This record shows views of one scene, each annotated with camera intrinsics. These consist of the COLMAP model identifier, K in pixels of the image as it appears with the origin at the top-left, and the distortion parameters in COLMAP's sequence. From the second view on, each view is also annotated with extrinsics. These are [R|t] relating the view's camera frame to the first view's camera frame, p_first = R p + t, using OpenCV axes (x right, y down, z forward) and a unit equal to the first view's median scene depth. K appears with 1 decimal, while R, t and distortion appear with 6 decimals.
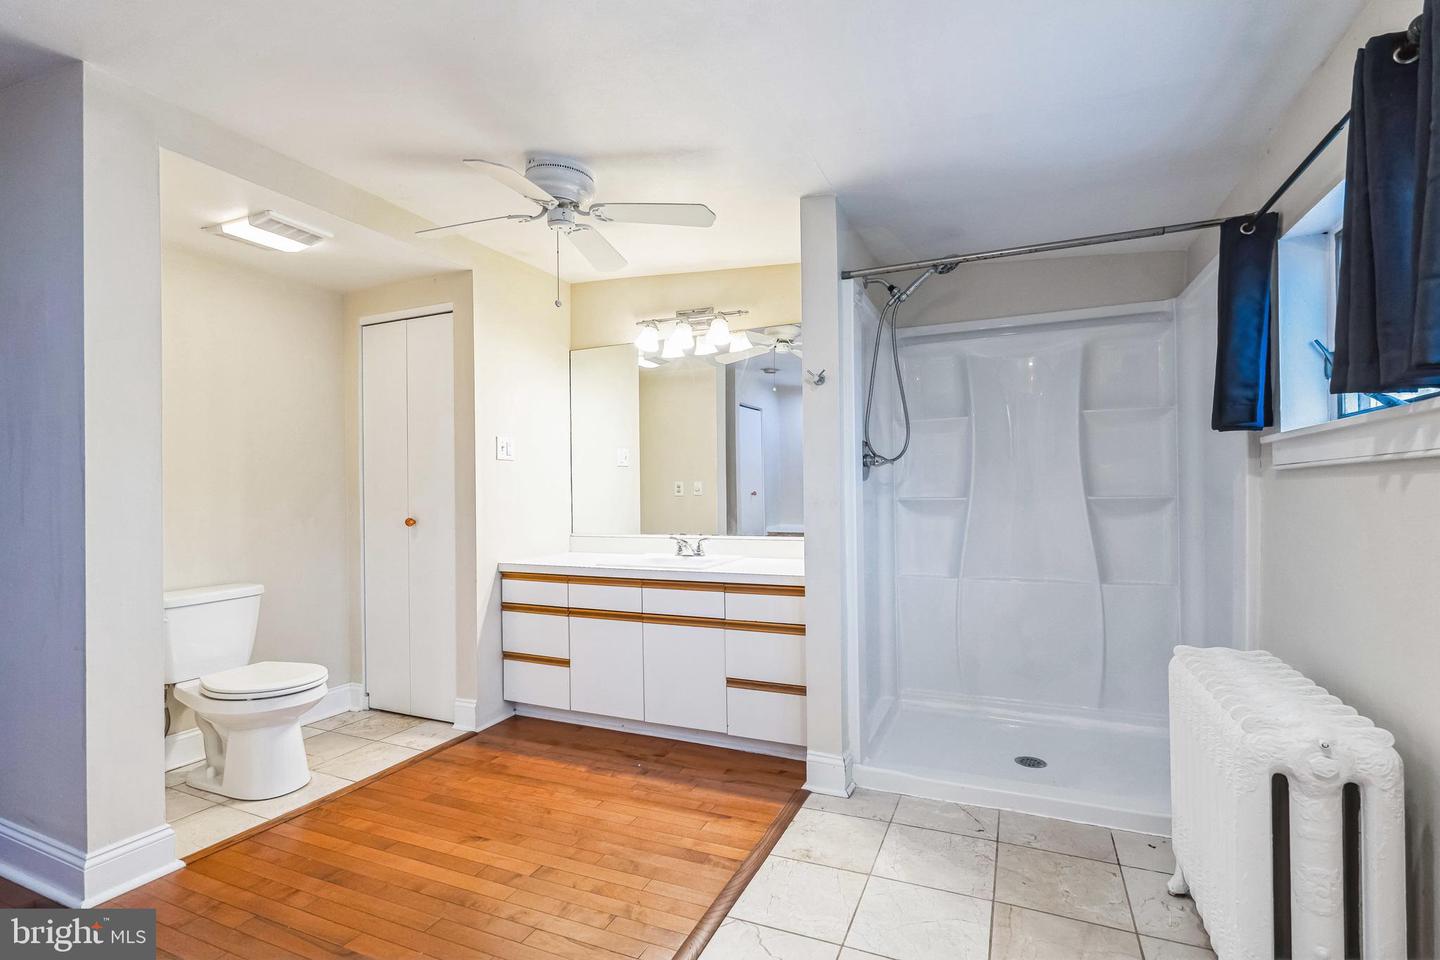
lens RADIAL K [[632.8, 0, 760.1], [0, 632.8, 489.2], [0, 0, 1]] dist [-0.005003, 0.001270]
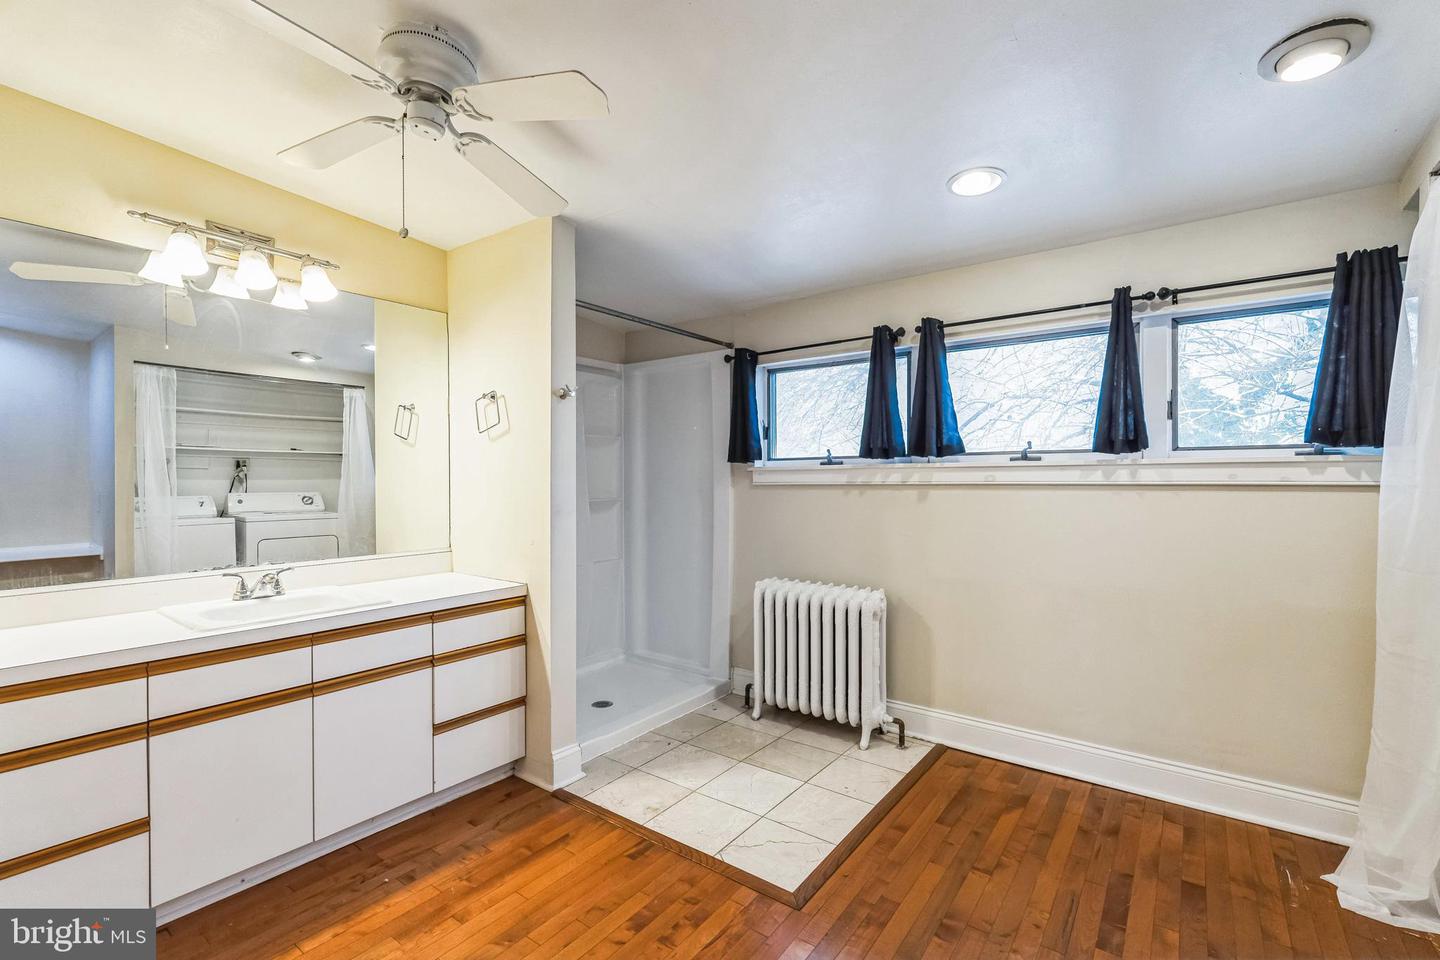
lens RADIAL K [[632.8, 0, 710.5], [0, 632.8, 489.7], [0, 0, 1]] dist [-0.005003, 0.001270]
pose [[0.272801, -0.003985, 0.962062, -0.755318], [-0.001751, 0.999988, 0.004639, -0.017601], [-0.962069, -0.002950, 0.272791, 0.424085]]
